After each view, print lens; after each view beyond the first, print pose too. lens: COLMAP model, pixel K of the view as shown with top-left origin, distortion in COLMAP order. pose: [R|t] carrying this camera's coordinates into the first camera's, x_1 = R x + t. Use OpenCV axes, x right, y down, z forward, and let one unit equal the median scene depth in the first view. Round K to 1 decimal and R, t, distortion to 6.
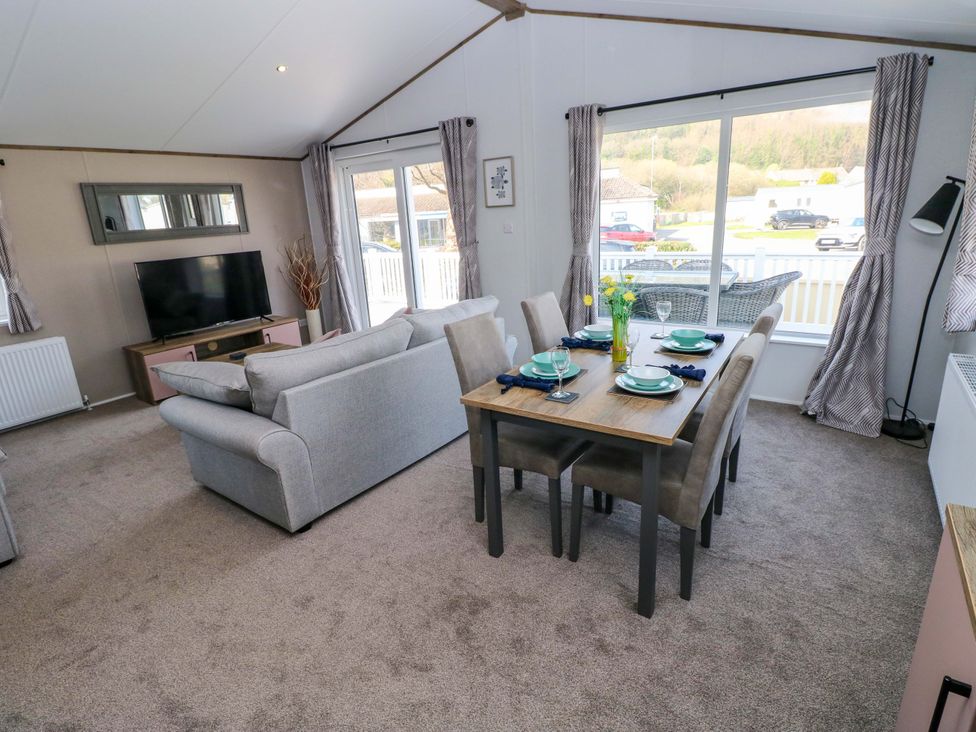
lens RADIAL K [[506.4, 0, 486.2], [0, 506.4, 356.2], [0, 0, 1]] dist [0.004095, -0.015395]
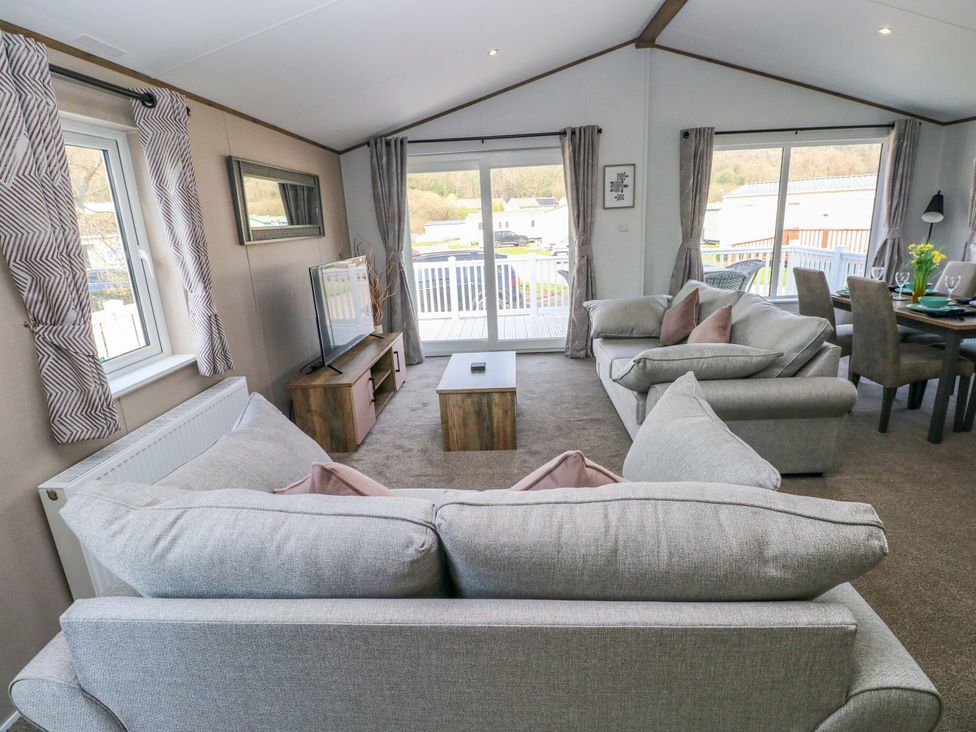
lens RADIAL K [[506.4, 0, 486.2], [0, 506.4, 356.2], [0, 0, 1]] dist [0.004095, -0.015395]
pose [[0.839185, -0.128056, 0.528554, -0.859619], [0.151310, 0.988486, -0.000748, -0.014175], [-0.522373, 0.080603, 0.848899, 0.227500]]
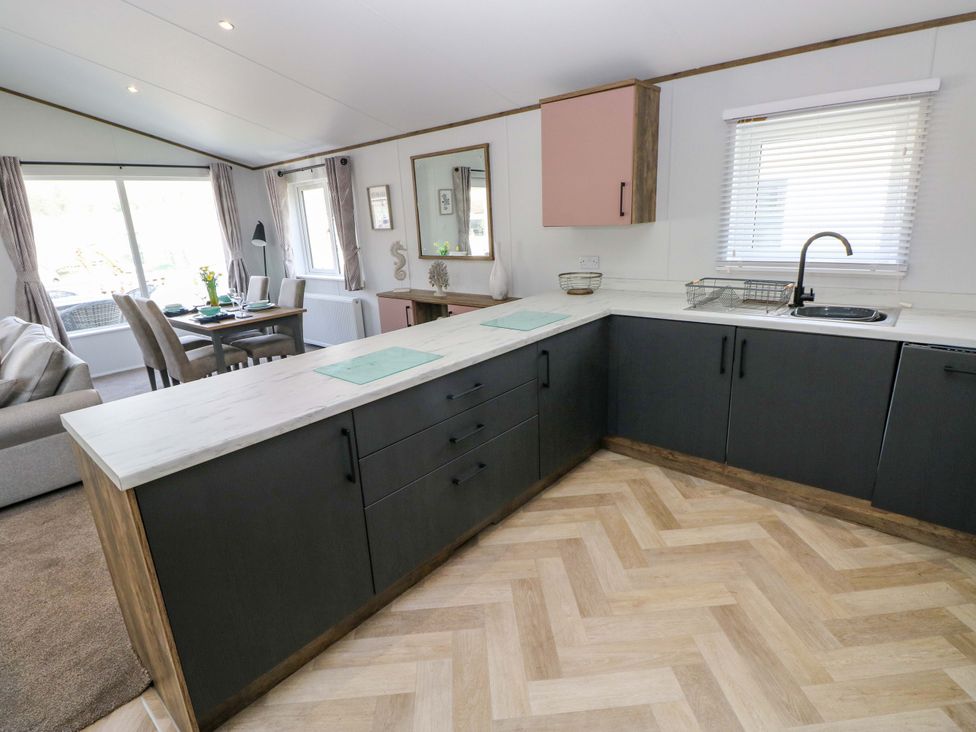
lens RADIAL K [[507.3, 0, 484.9], [0, 507.3, 358.1], [0, 0, 1]] dist [0.001716, -0.015967]
pose [[0.108869, -0.221249, 0.969121, -0.796181], [0.315590, 0.932173, 0.177361, 0.080983], [-0.942630, 0.286536, 0.171308, -0.109140]]
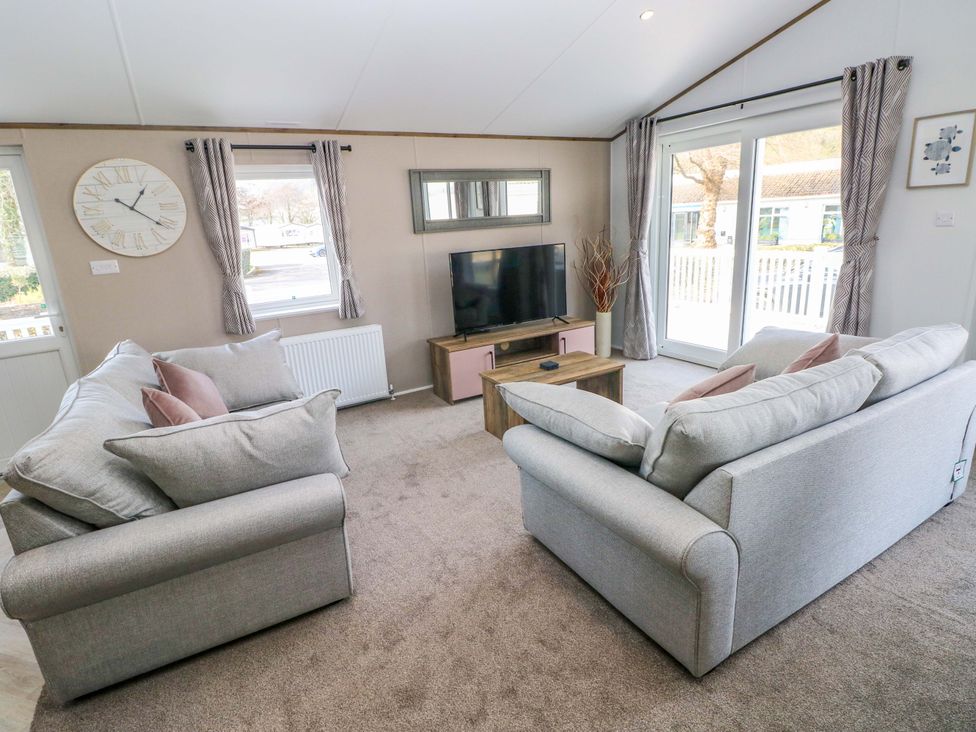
lens RADIAL K [[506.4, 0, 486.2], [0, 506.4, 356.2], [0, 0, 1]] dist [0.004095, -0.015395]
pose [[0.910220, 0.111116, -0.398939, -0.226241], [-0.106747, 0.993731, 0.033229, -0.030873], [0.400130, 0.012339, 0.916375, 0.155396]]
